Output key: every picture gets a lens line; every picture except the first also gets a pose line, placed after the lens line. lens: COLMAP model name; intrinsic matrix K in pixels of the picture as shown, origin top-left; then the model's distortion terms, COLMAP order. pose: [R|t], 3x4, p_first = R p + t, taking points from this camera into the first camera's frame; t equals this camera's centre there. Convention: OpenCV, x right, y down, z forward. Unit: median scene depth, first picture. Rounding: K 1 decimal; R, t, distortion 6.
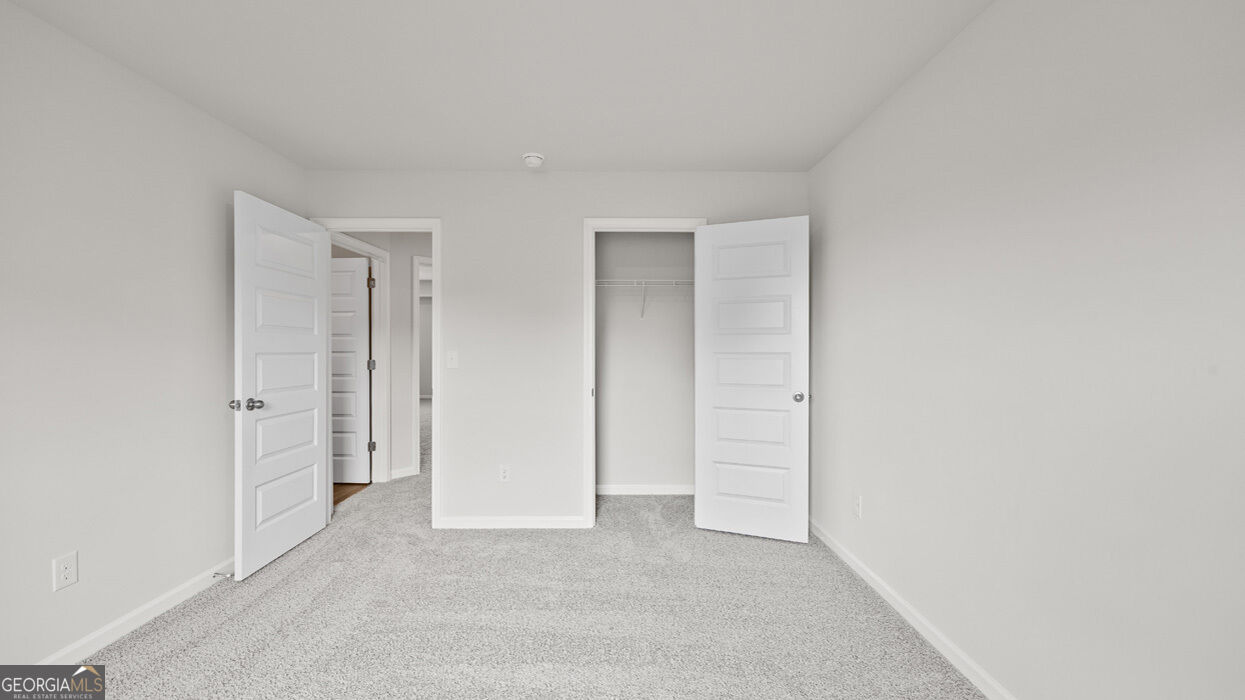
lens RADIAL K [[476.4, 0, 627.0], [0, 476.4, 356.6], [0, 0, 1]] dist [-0.003117, -0.000504]
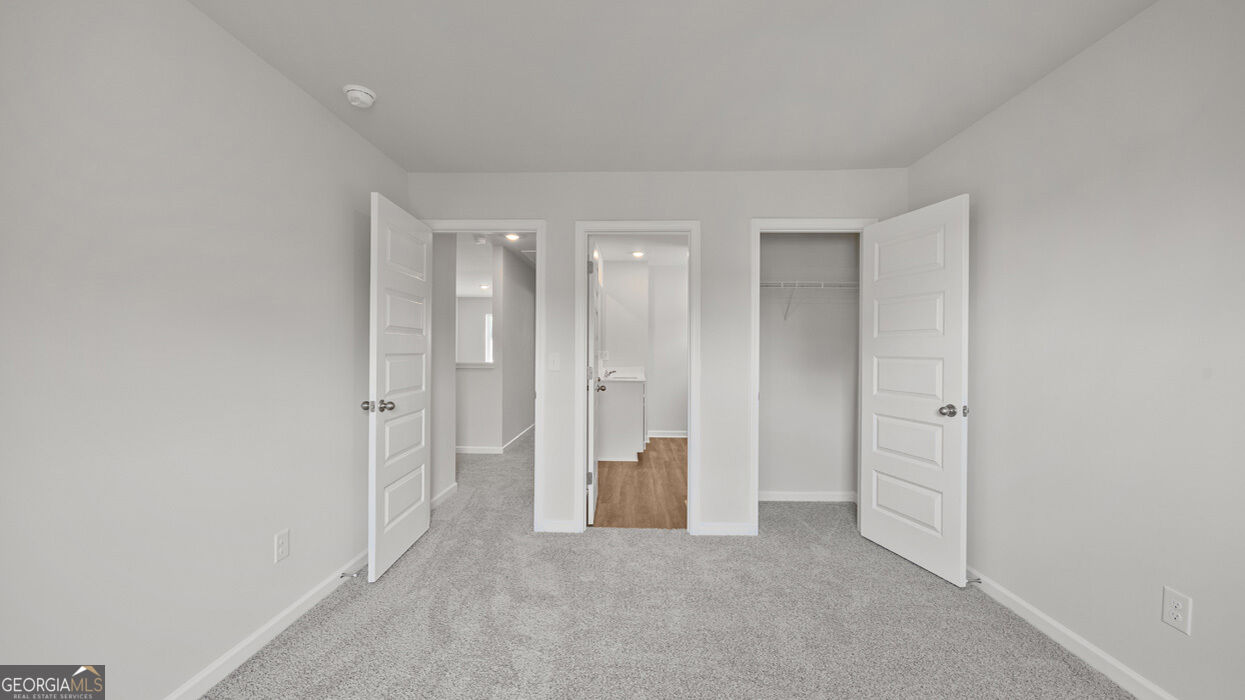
lens RADIAL K [[476.4, 0, 618.5], [0, 476.4, 352.9], [0, 0, 1]] dist [-0.003117, -0.000504]
pose [[0.999366, 0.002876, -0.035499, -0.260382], [-0.003274, 0.999932, -0.011171, -0.001620], [0.035465, 0.011280, 0.999307, 0.008378]]
